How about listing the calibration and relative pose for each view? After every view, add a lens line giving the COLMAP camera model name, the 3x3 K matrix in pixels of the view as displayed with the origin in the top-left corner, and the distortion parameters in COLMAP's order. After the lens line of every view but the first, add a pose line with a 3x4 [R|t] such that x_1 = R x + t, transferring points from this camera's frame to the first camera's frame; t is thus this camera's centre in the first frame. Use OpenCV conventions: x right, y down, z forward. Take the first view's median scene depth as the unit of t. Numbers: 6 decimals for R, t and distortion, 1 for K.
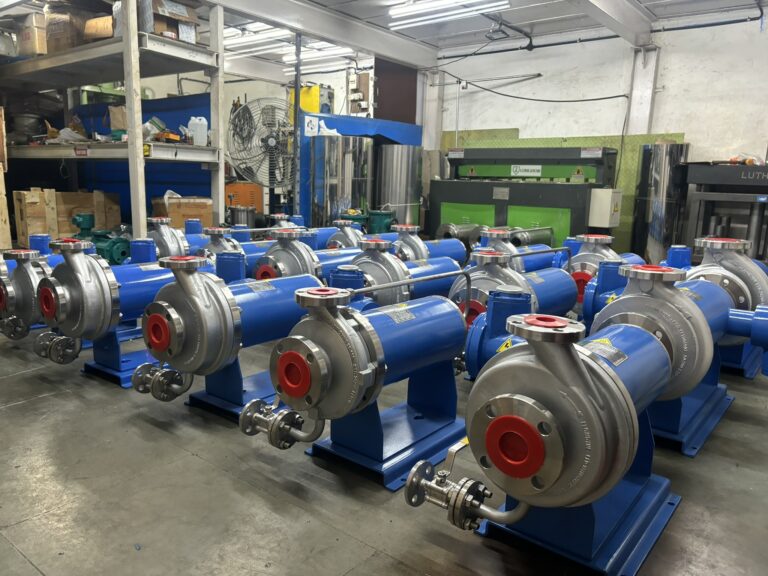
lens RADIAL K [[586.0, 0, 378.0], [0, 586.0, 289.4], [0, 0, 1]] dist [0.005760, -0.003271]
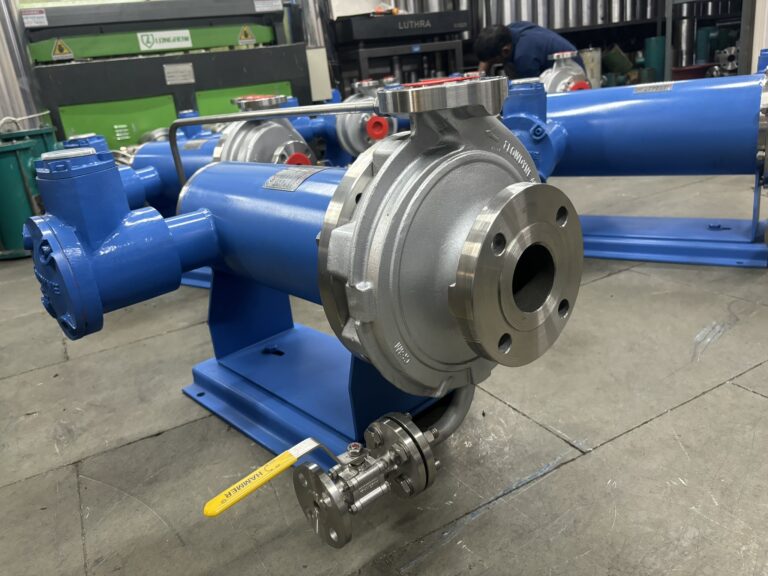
lens RADIAL K [[591.0, 0, 384.0], [0, 591.0, 288.0], [0, 0, 1]] dist [0.089192, -0.112820]
pose [[0.387189, -0.380766, 0.839703, -0.816552], [0.282956, 0.915865, 0.284829, -0.175798], [-0.877508, 0.127316, 0.462353, 1.277504]]
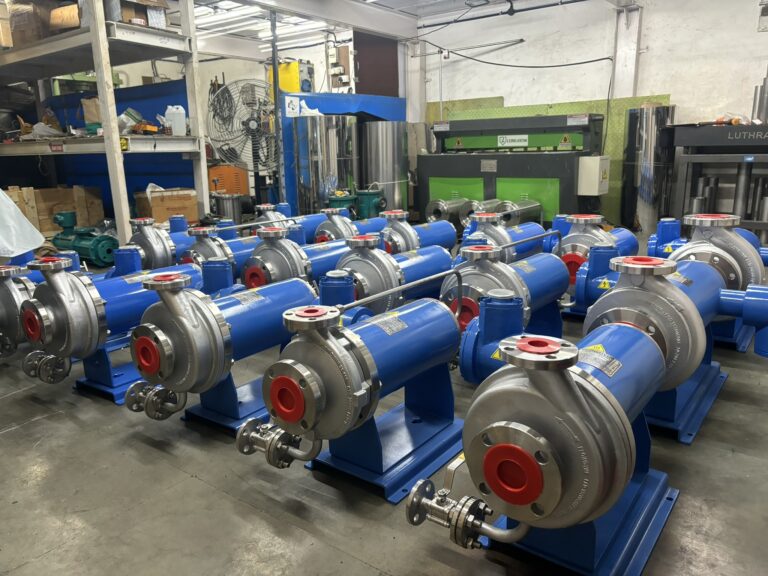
lens RADIAL K [[586.6, 0, 384.0], [0, 586.6, 288.0], [0, 0, 1]] dist [0.006923, -0.008773]
pose [[0.998079, -0.058973, 0.018961, 0.006221], [0.057930, 0.996990, 0.051528, -0.046526], [-0.021943, -0.050330, 0.998492, 0.011128]]
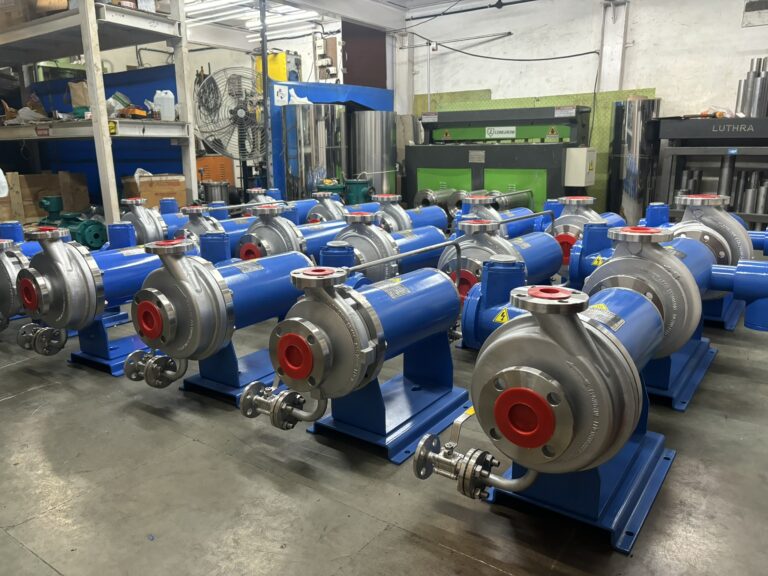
lens RADIAL K [[586.3, 0, 379.8], [0, 586.3, 288.1], [0, 0, 1]] dist [0.006417, -0.003604]
pose [[0.997714, -0.052476, 0.042576, -0.020202], [0.050092, 0.997215, 0.055257, -0.010352], [-0.045357, -0.052998, 0.997564, 0.003723]]
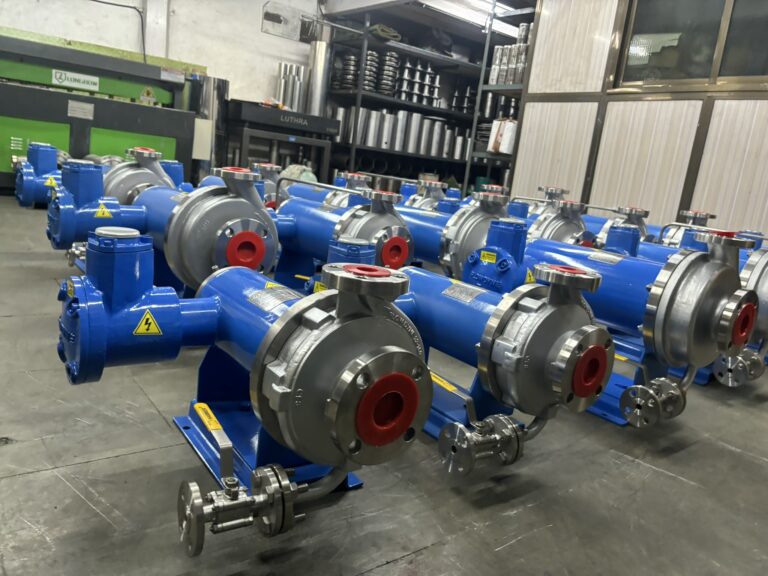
lens RADIAL K [[586.0, 0, 378.0], [0, 586.0, 289.4], [0, 0, 1]] dist [0.005760, -0.003271]
pose [[0.257246, -0.197568, 0.945934, -1.097052], [0.056968, 0.980275, 0.189248, -0.138548], [-0.964665, 0.005204, 0.263427, 1.028797]]
